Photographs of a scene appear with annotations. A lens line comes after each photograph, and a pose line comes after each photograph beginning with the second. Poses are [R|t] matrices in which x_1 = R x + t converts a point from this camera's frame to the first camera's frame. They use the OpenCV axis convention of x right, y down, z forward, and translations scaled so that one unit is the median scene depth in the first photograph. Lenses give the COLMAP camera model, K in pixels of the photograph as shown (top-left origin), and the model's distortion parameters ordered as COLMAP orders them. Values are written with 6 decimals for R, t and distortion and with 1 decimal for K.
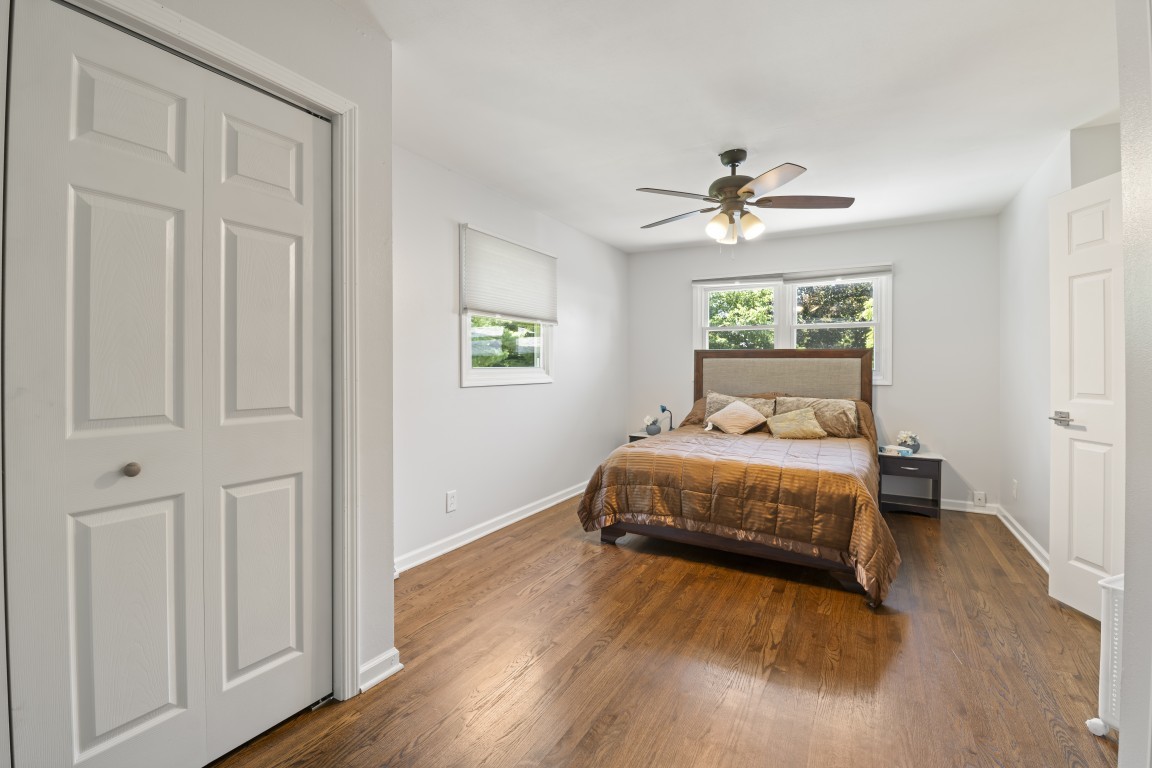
lens RADIAL K [[506.9, 0, 576.8], [0, 506.9, 365.7], [0, 0, 1]] dist [0.000093, -0.010005]
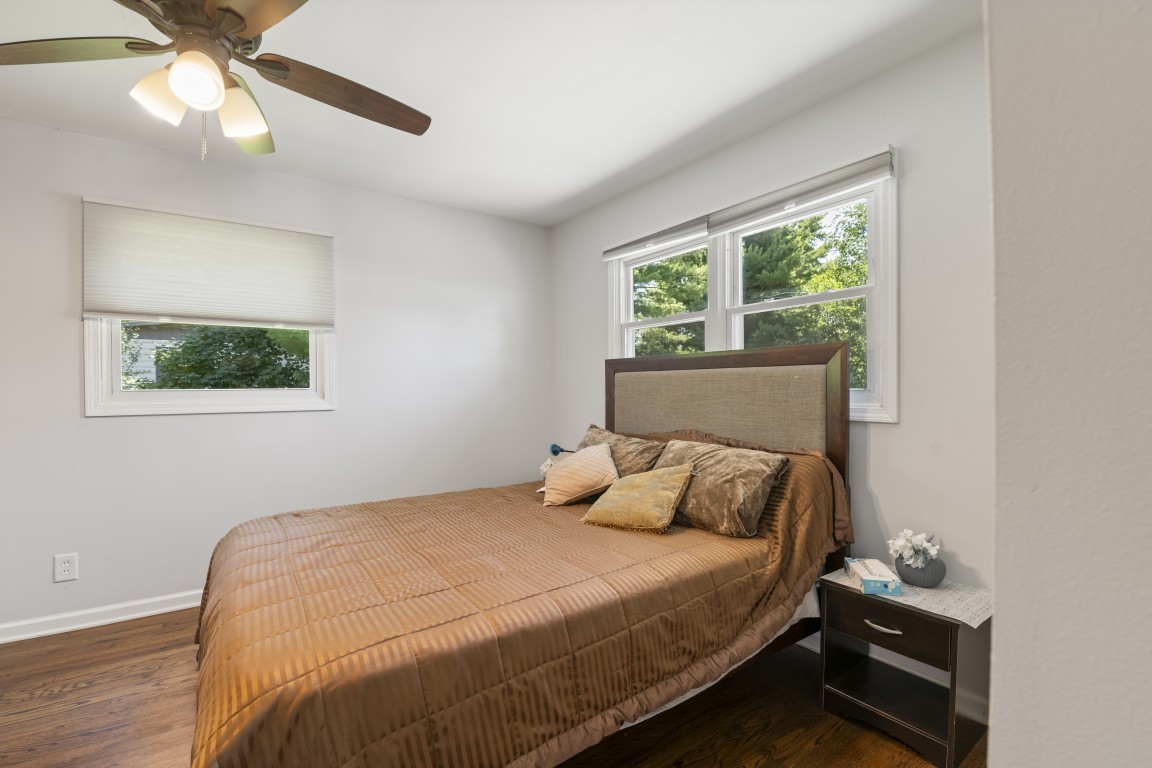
lens RADIAL K [[505.2, 0, 578.7], [0, 505.2, 382.2], [0, 0, 1]] dist [-0.001065, -0.010179]
pose [[0.903254, -0.012906, -0.428913, 0.557111], [0.010986, 0.999915, -0.006951, 0.002711], [0.428966, 0.001567, 0.903319, 0.477385]]
